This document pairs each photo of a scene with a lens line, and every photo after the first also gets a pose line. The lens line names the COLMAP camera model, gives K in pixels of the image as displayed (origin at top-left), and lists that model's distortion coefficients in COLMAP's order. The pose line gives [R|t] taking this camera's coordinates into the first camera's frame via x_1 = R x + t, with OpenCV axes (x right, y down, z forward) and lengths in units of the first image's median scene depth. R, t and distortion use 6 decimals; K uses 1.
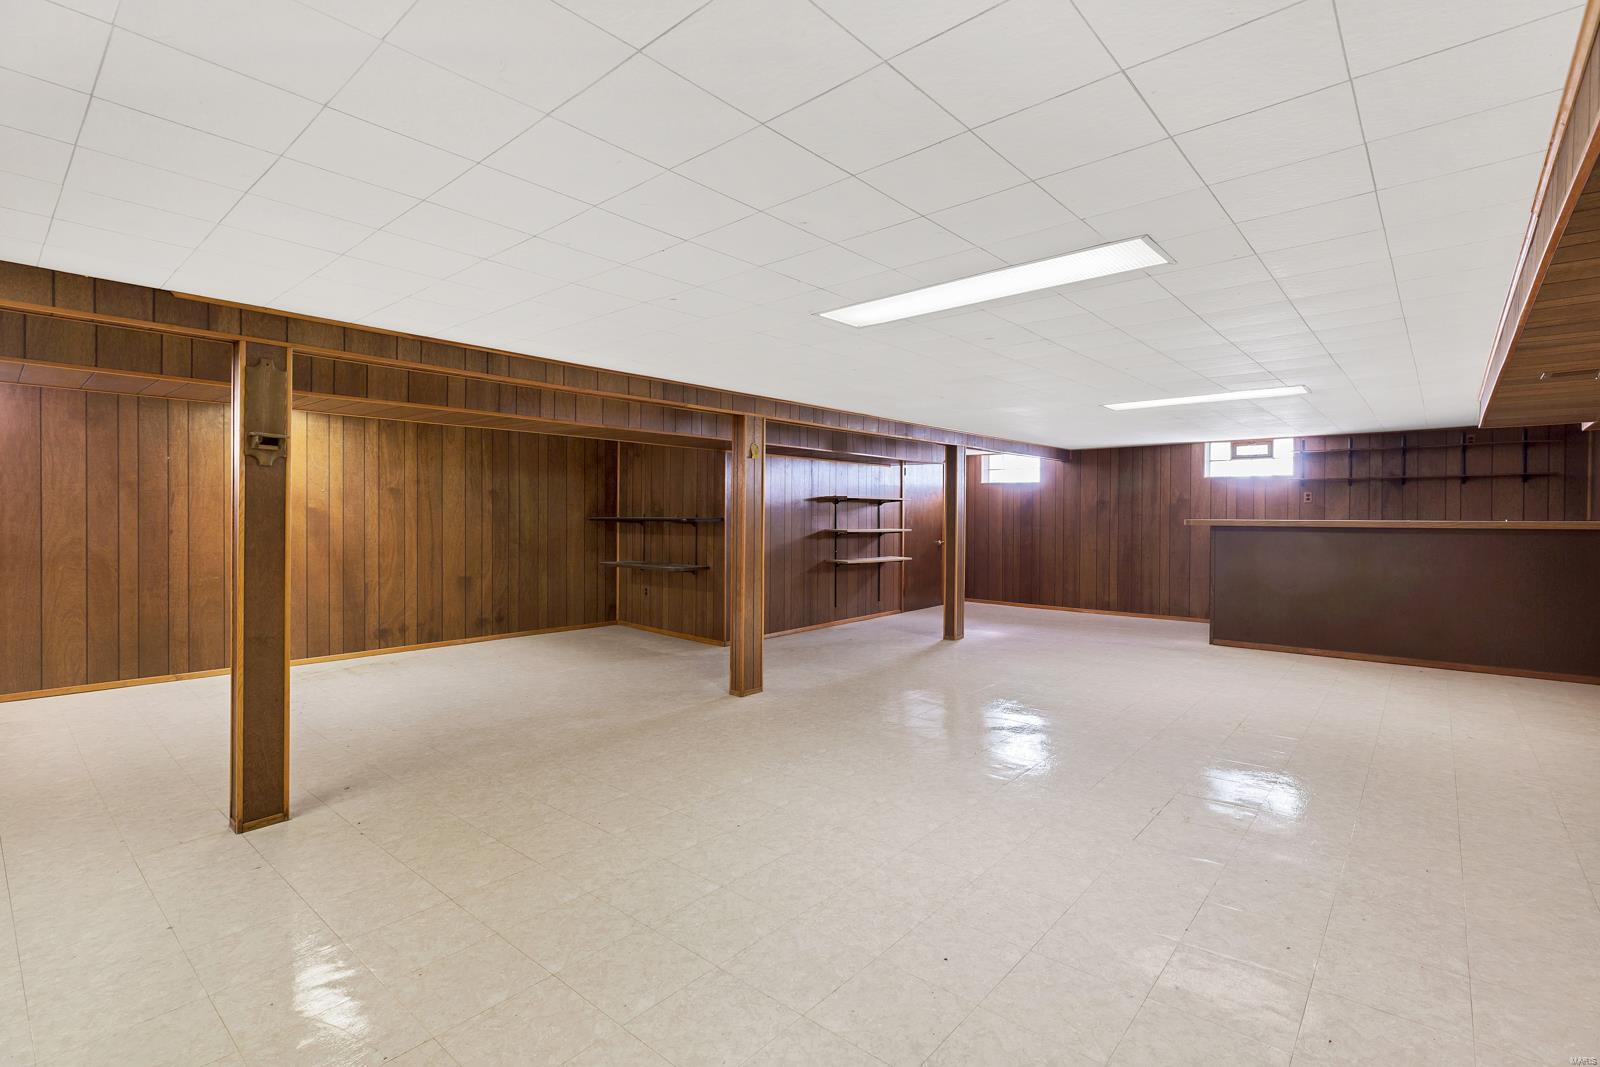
lens RADIAL K [[733.6, 0, 797.1], [0, 733.6, 532.4], [0, 0, 1]] dist [0.008892, -0.000792]
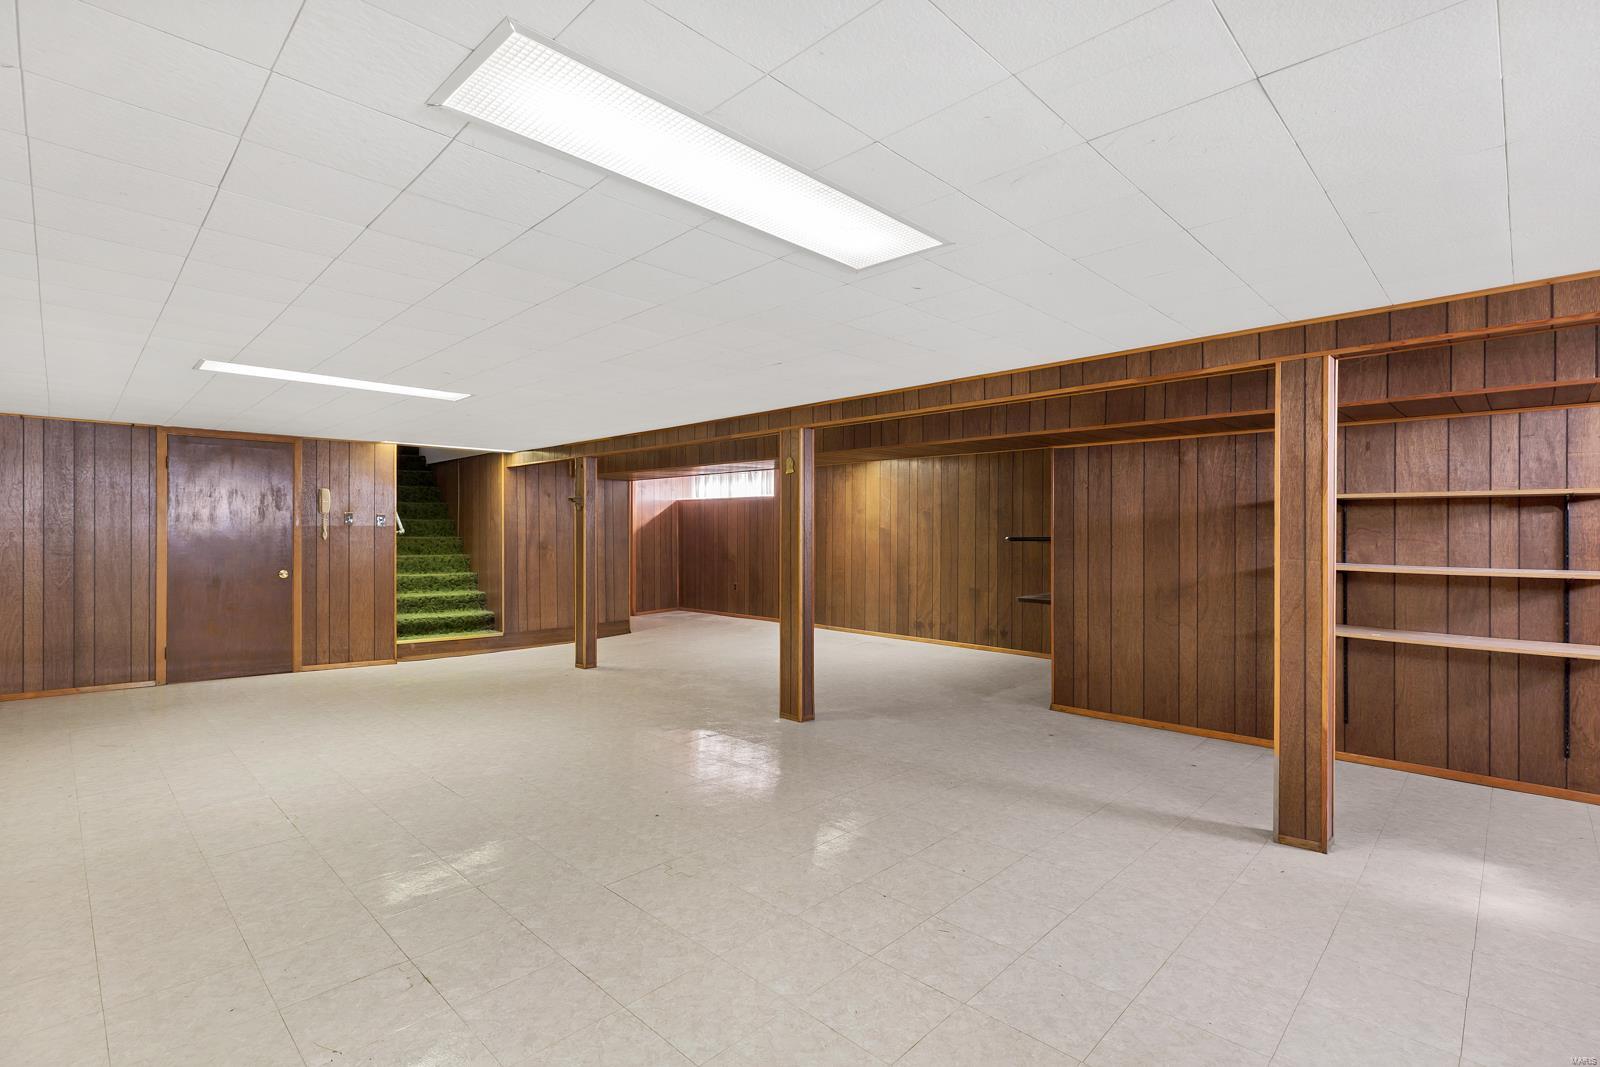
lens RADIAL K [[733.6, 0, 797.6], [0, 733.6, 527.0], [0, 0, 1]] dist [0.008892, -0.000792]
pose [[-0.059544, -0.008155, -0.998192, 0.680869], [-0.027566, 0.999599, -0.006522, -0.018234], [0.997845, 0.027127, -0.059745, 0.809305]]
